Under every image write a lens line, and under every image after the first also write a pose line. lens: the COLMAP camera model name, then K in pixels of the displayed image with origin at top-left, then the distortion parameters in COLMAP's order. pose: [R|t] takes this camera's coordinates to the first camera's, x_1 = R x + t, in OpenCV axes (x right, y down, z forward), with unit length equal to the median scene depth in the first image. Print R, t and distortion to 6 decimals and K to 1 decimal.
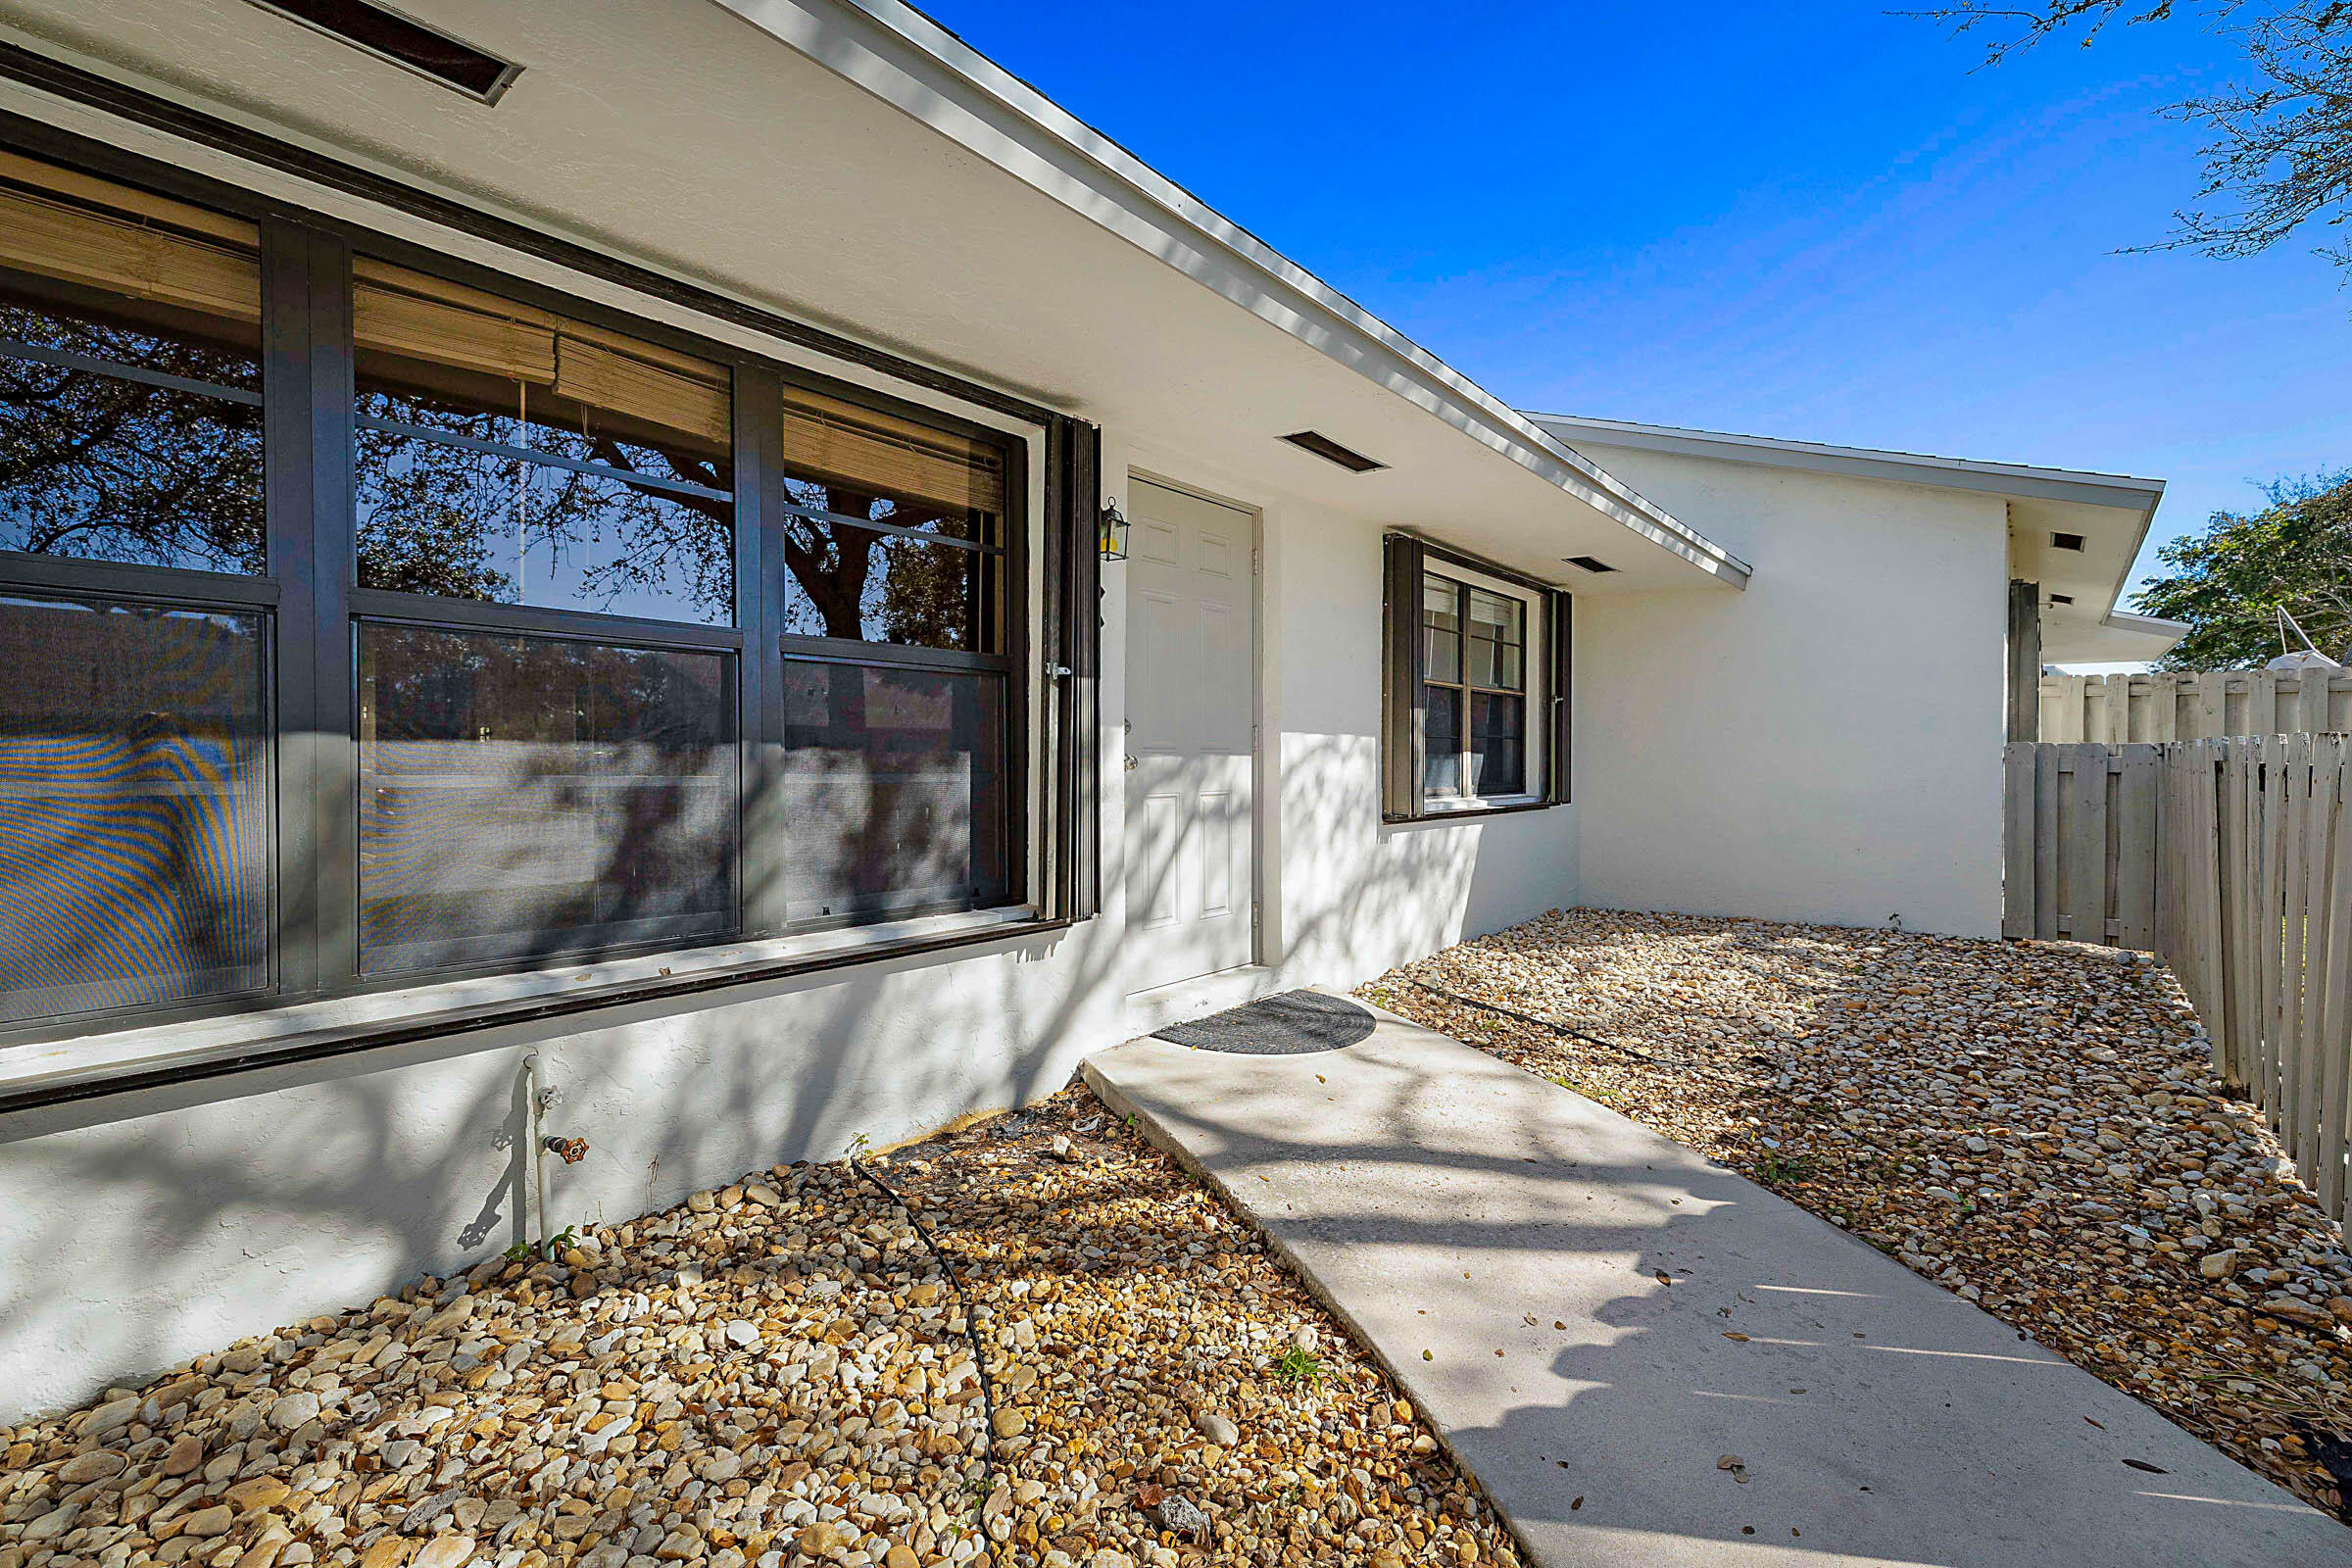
lens RADIAL K [[1013.6, 0, 1191.5], [0, 1013.6, 768.7], [0, 0, 1]] dist [-0.045021, 0.015914]
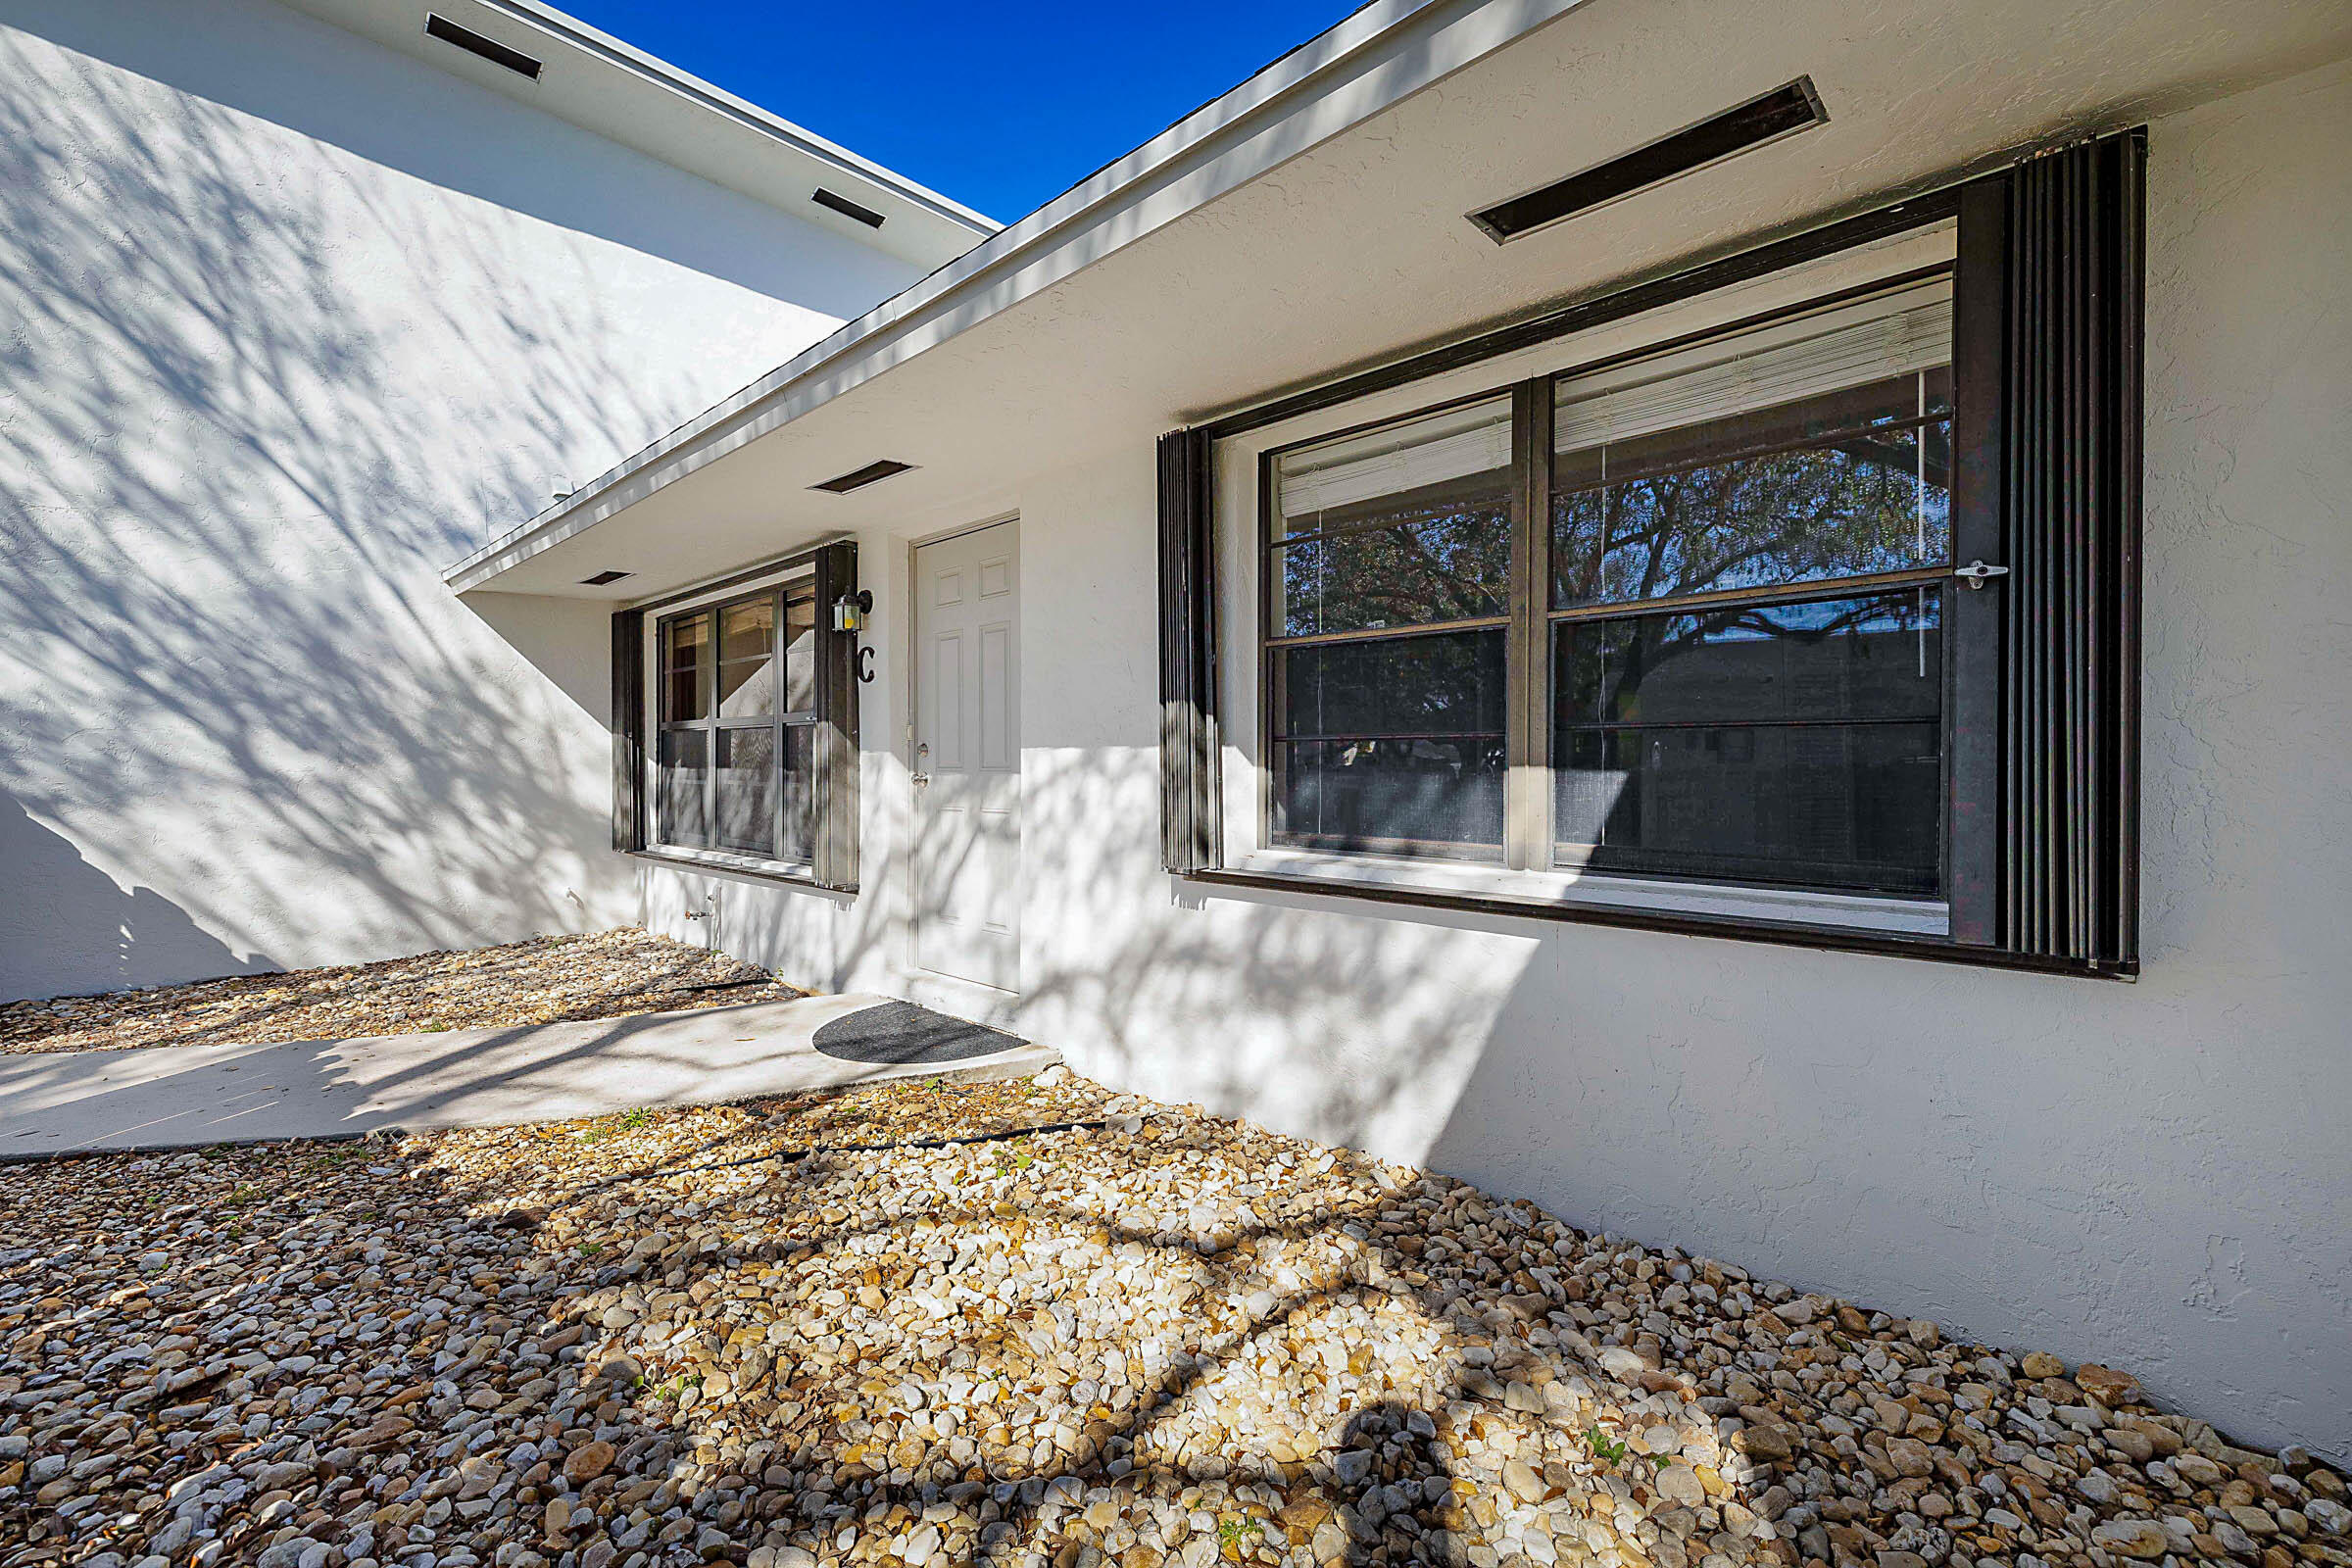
lens RADIAL K [[1013.6, 0, 1191.5], [0, 1013.6, 768.7], [0, 0, 1]] dist [-0.045021, 0.015914]
pose [[-0.048694, 0.001256, -0.998813, 1.371663], [-0.013860, 0.999902, 0.001933, -0.031252], [0.998718, 0.013938, -0.048672, 1.671557]]
